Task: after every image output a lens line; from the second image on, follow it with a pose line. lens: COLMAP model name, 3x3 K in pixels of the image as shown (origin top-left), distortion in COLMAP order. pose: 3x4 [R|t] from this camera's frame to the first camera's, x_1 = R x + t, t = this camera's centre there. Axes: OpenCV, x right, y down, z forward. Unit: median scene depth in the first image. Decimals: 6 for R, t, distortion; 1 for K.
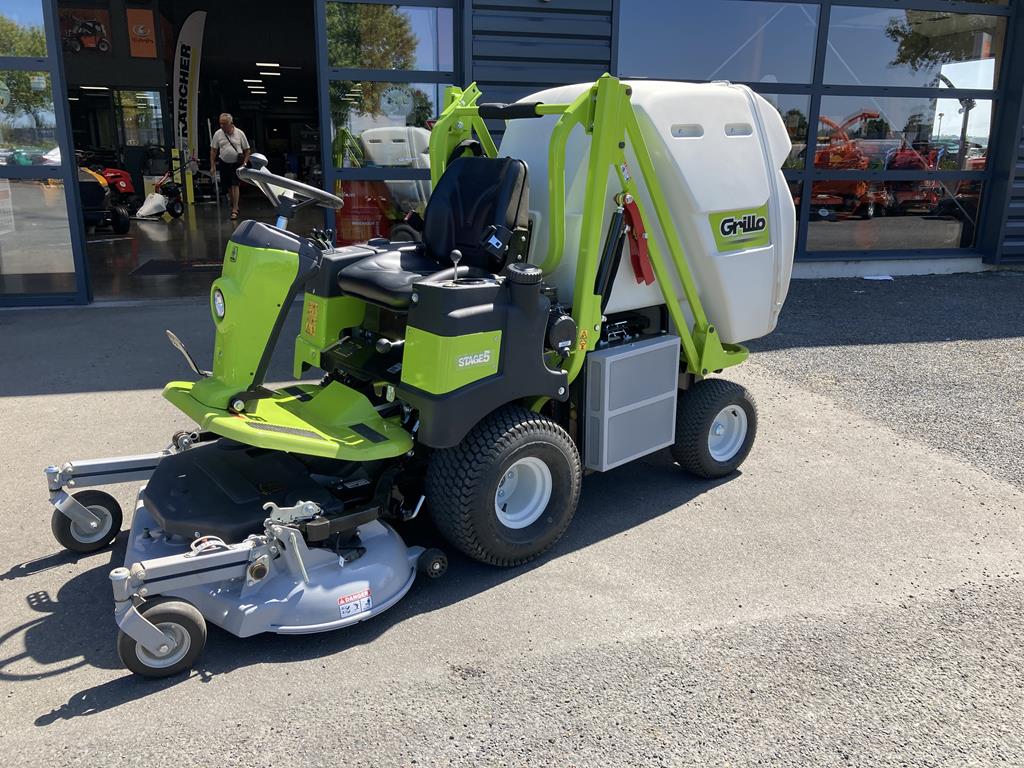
lens RADIAL K [[829.4, 0, 515.8], [0, 829.4, 369.3], [0, 0, 1]] dist [0.013307, 0.005428]
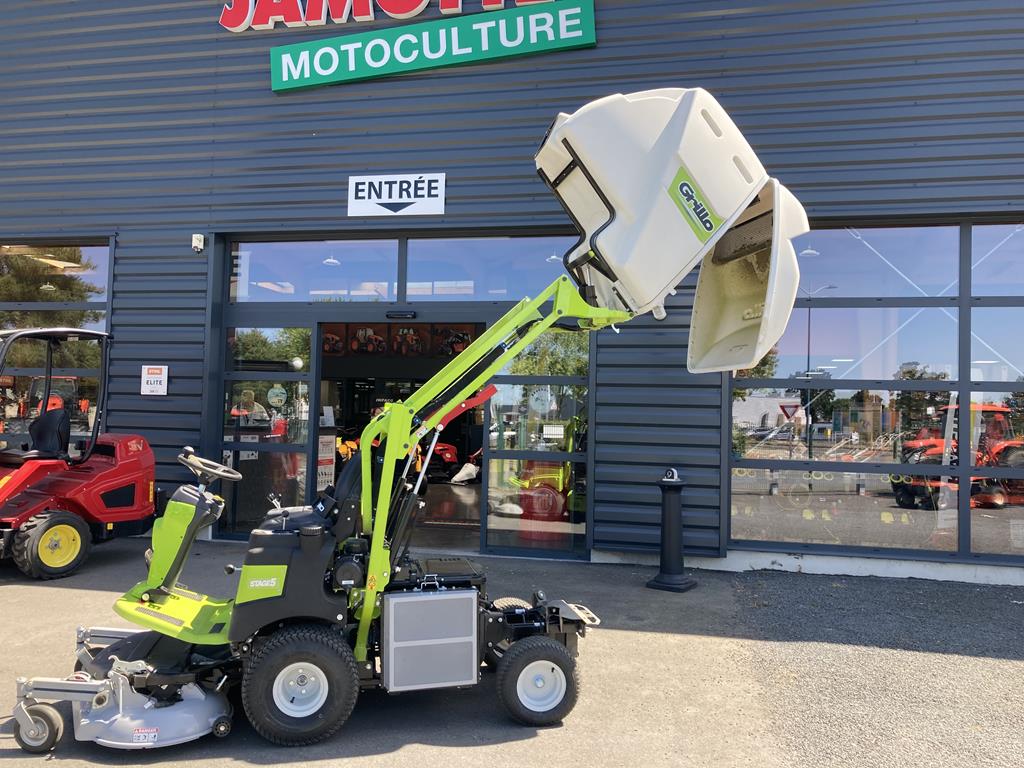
lens RADIAL K [[821.5, 0, 512.0], [0, 821.5, 384.0], [0, 0, 1]] dist [0.047539, -0.056232]
pose [[0.892104, -0.007654, -0.451765, 0.775804], [-0.130602, 0.952808, -0.274043, -0.003291], [0.432543, 0.303476, 0.849005, -0.143771]]
